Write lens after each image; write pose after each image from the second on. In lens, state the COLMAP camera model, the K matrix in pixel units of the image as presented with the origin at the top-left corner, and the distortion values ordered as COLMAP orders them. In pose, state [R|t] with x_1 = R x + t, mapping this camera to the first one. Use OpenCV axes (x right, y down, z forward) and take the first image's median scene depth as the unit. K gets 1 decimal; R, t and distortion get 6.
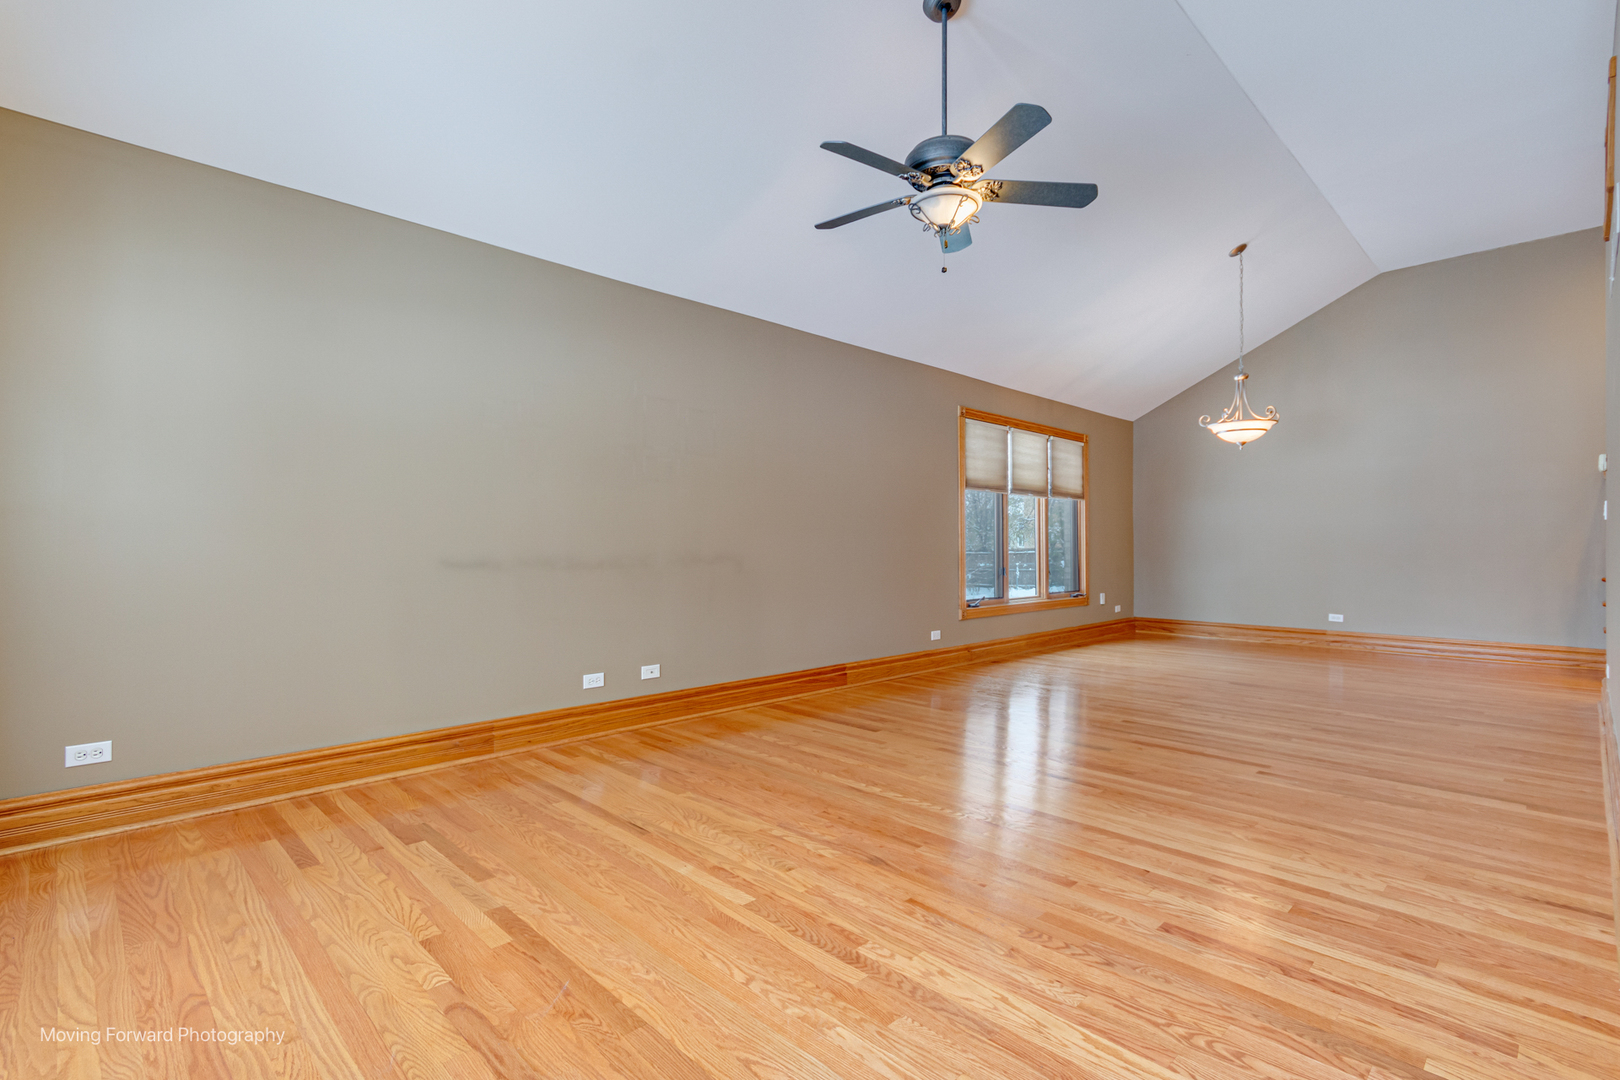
lens RADIAL K [[742.8, 0, 809.8], [0, 742.8, 535.0], [0, 0, 1]] dist [0.002325, -0.000079]
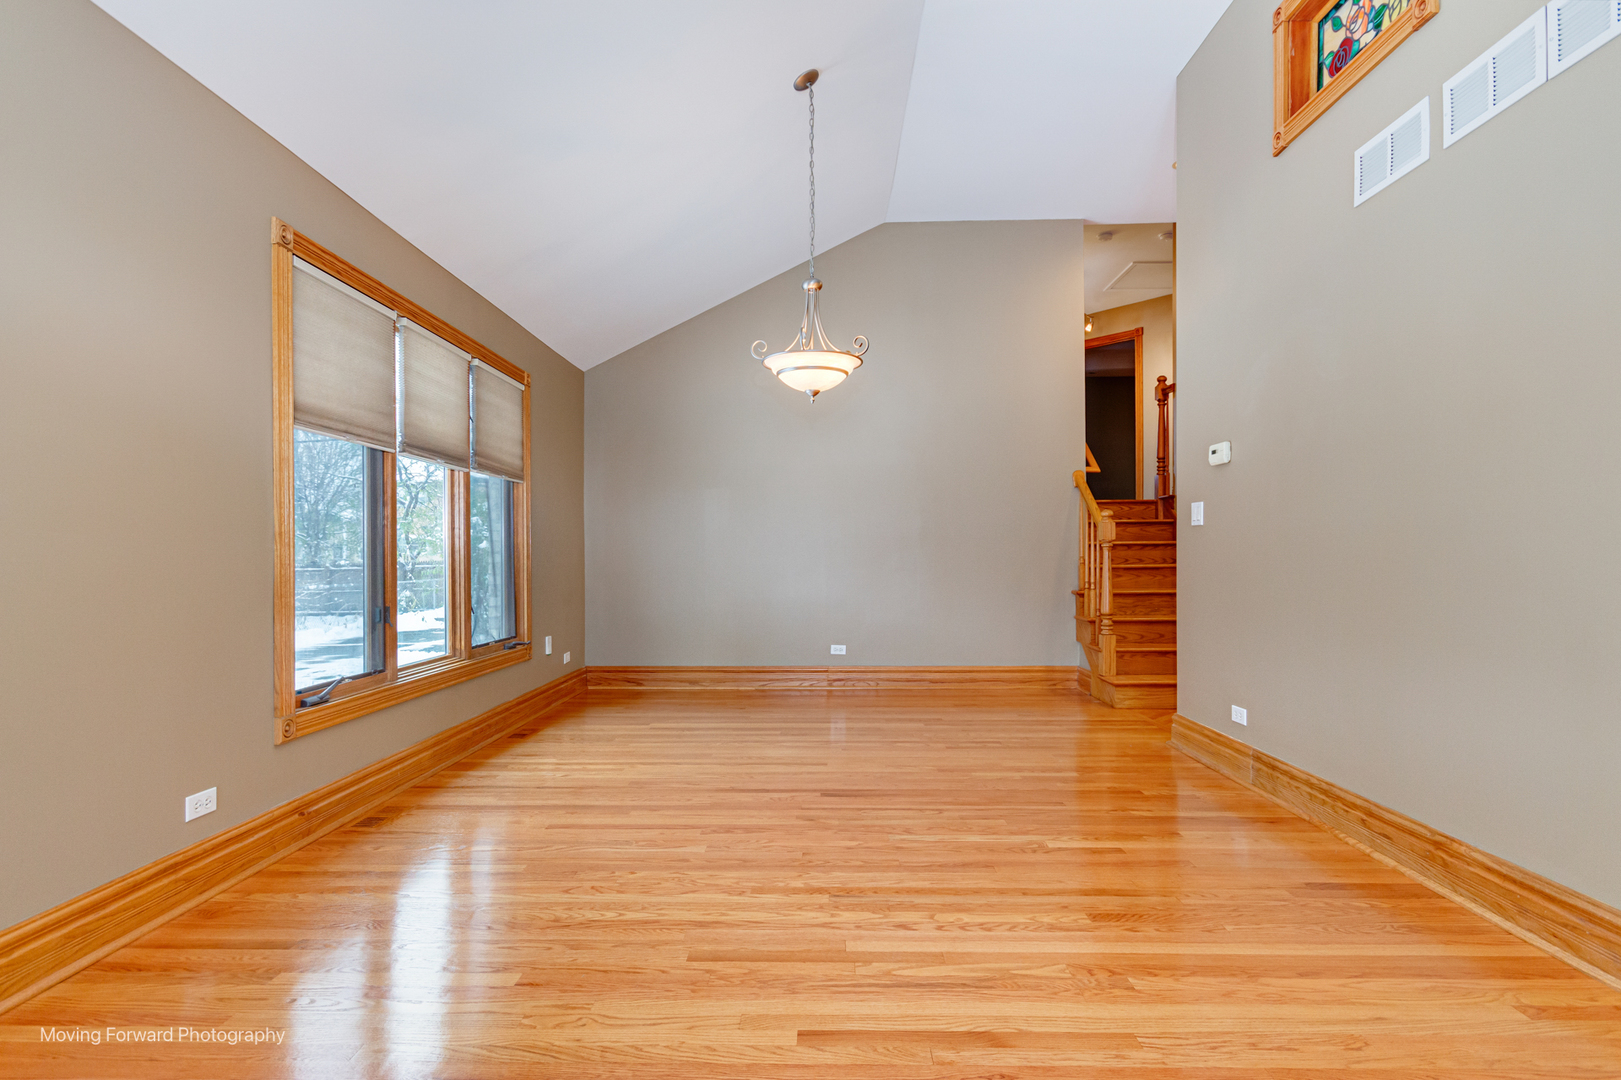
lens RADIAL K [[828.0, 0, 818.2], [0, 828.0, 547.7], [0, 0, 1]] dist [0.002137, -0.000130]
pose [[0.710941, 0.005331, 0.703231, 0.082890], [-0.006261, 0.999980, -0.001251, 0.005431], [-0.703223, -0.003513, 0.710960, 0.419501]]
